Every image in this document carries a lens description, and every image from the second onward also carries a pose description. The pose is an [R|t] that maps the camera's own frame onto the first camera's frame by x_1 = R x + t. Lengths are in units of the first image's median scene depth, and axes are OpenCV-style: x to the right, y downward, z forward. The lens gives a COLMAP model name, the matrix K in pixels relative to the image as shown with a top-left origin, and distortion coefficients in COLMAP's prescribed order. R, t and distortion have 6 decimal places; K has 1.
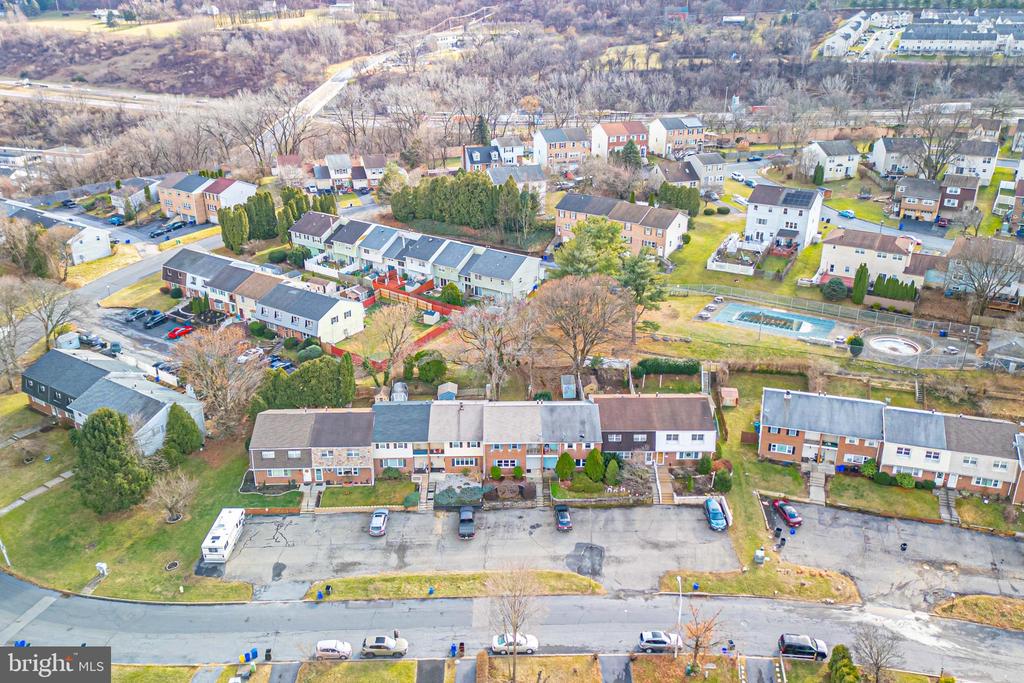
lens RADIAL K [[854.0, 0, 512.0], [0, 854.0, 341.5], [0, 0, 1]] dist [0.067102, -0.089945]
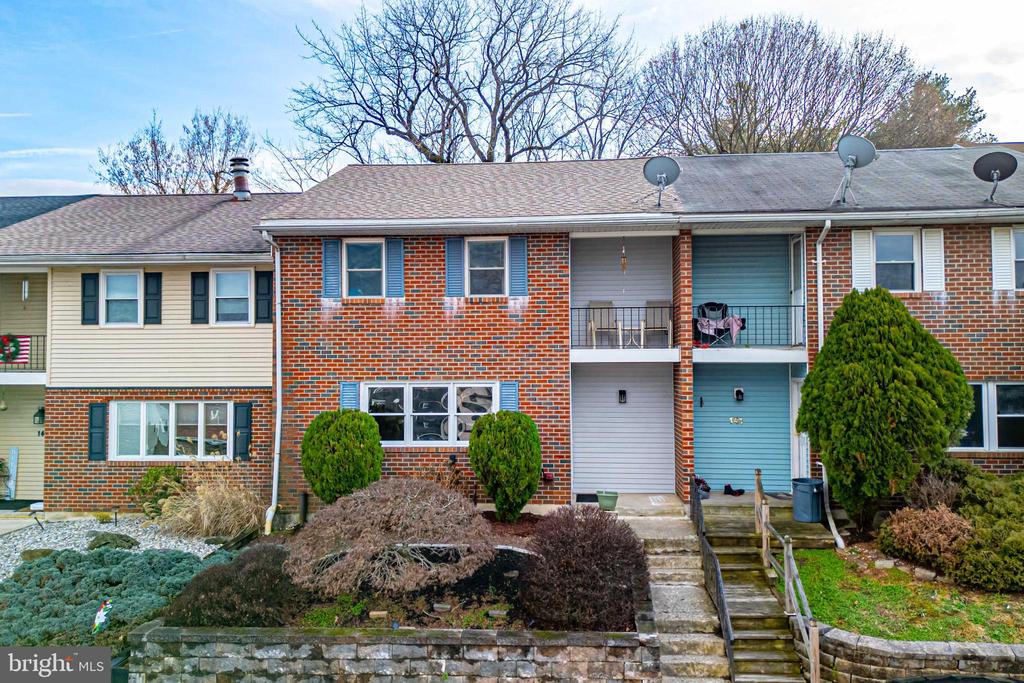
lens RADIAL K [[854.0, 0, 512.0], [0, 854.0, 341.5], [0, 0, 1]] dist [0.067102, -0.089945]
pose [[0.994431, -0.003975, -0.105316, 0.021963], [-0.041554, 0.903547, -0.426469, 0.192035], [0.096853, 0.428470, 0.898350, 0.870760]]
